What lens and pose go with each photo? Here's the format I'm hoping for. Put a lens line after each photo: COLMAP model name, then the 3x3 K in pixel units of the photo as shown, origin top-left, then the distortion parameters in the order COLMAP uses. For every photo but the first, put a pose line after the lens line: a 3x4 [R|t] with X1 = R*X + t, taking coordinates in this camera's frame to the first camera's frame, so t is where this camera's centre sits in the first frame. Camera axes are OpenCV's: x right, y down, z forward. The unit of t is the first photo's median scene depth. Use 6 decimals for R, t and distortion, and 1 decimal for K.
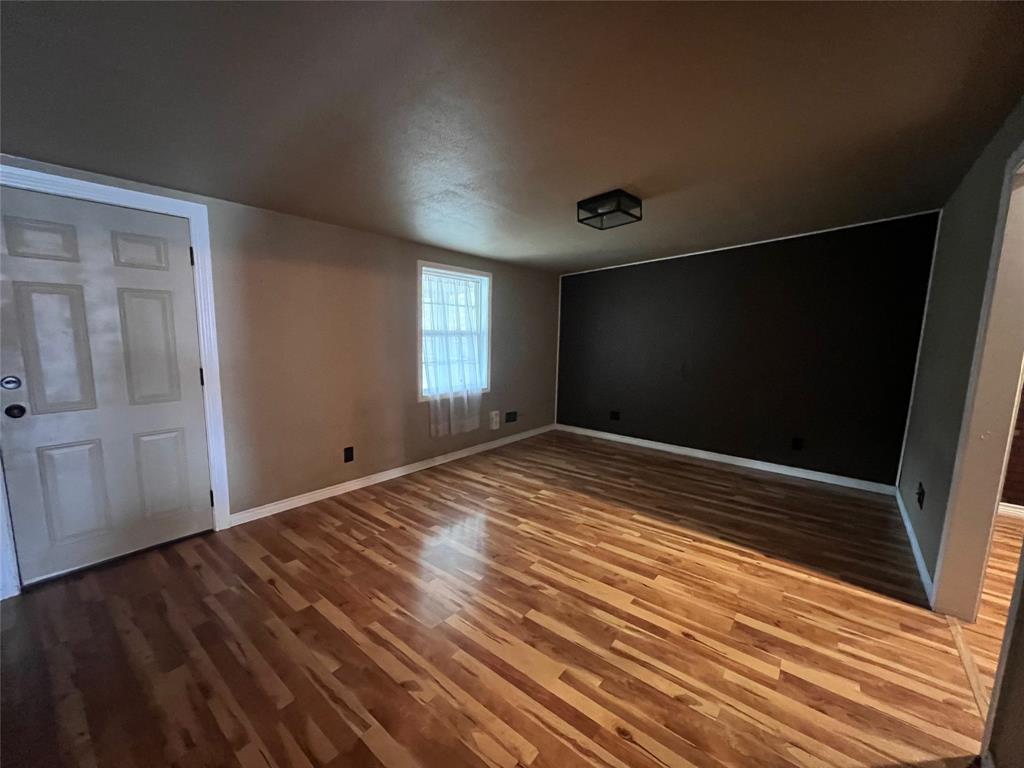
lens RADIAL K [[411.3, 0, 514.5], [0, 411.3, 384.0], [0, 0, 1]] dist [-0.000983, 0.000875]
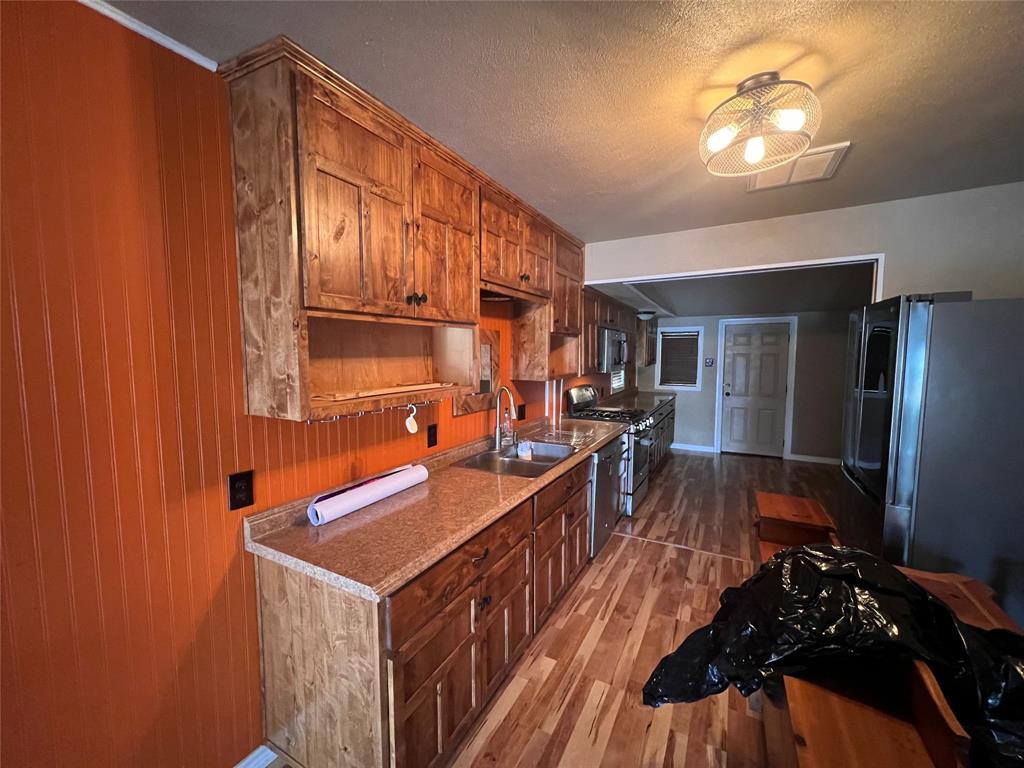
lens RADIAL K [[411.3, 0, 511.4], [0, 411.3, 385.1], [0, 0, 1]] dist [-0.000983, 0.000875]
pose [[0.168889, 0.056869, -0.983993, 1.439687], [-0.124474, 0.991572, 0.035943, 0.079345], [0.977744, 0.116411, 0.174545, -1.056160]]
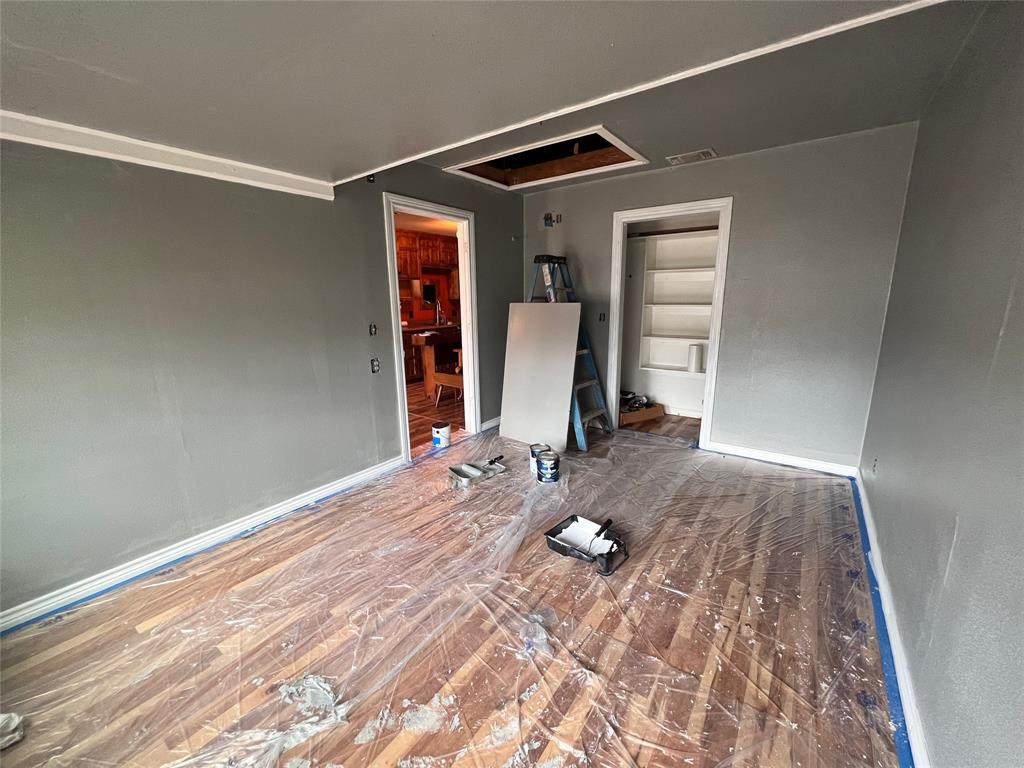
lens RADIAL K [[411.3, 0, 515.0], [0, 411.3, 383.5], [0, 0, 1]] dist [-0.000983, 0.000875]
pose [[0.044066, 0.194476, -0.979917, 3.710823], [-0.116171, 0.975213, 0.188318, 0.088789], [0.992251, 0.105539, 0.065566, -0.398862]]
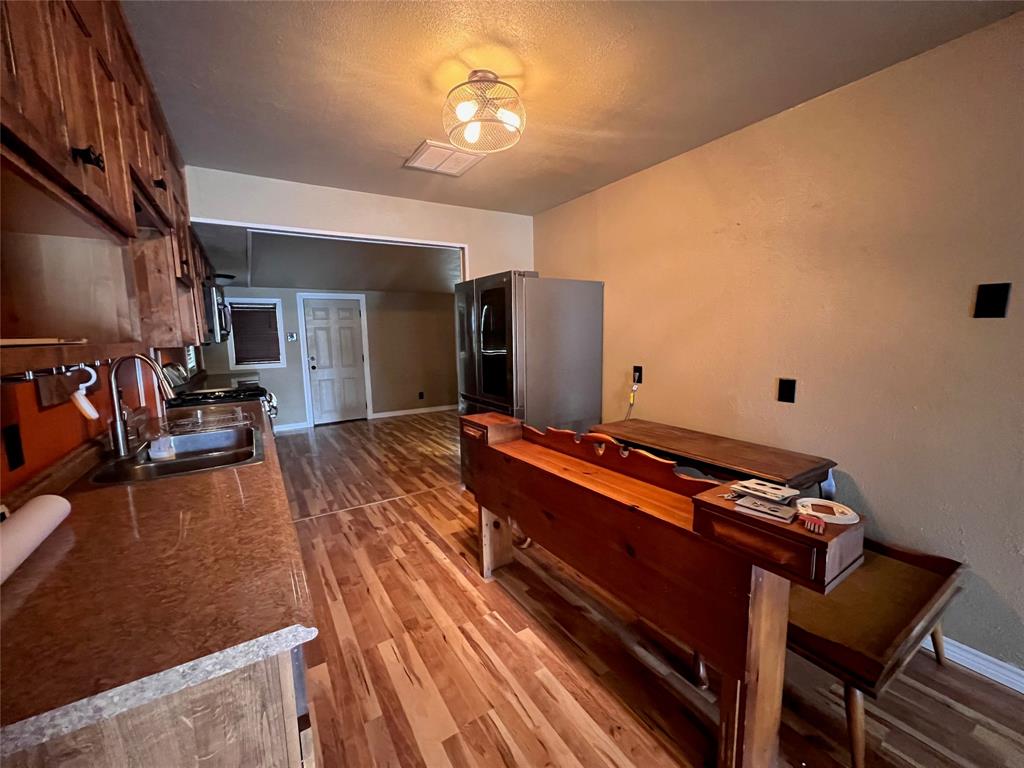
lens RADIAL K [[411.3, 0, 513.1], [0, 411.3, 386.2], [0, 0, 1]] dist [-0.000983, 0.000875]
pose [[0.945516, 0.001576, -0.325571, 1.162954], [-0.003177, 0.999985, -0.004385, 0.195695], [0.325560, 0.005180, 0.945507, -1.364495]]
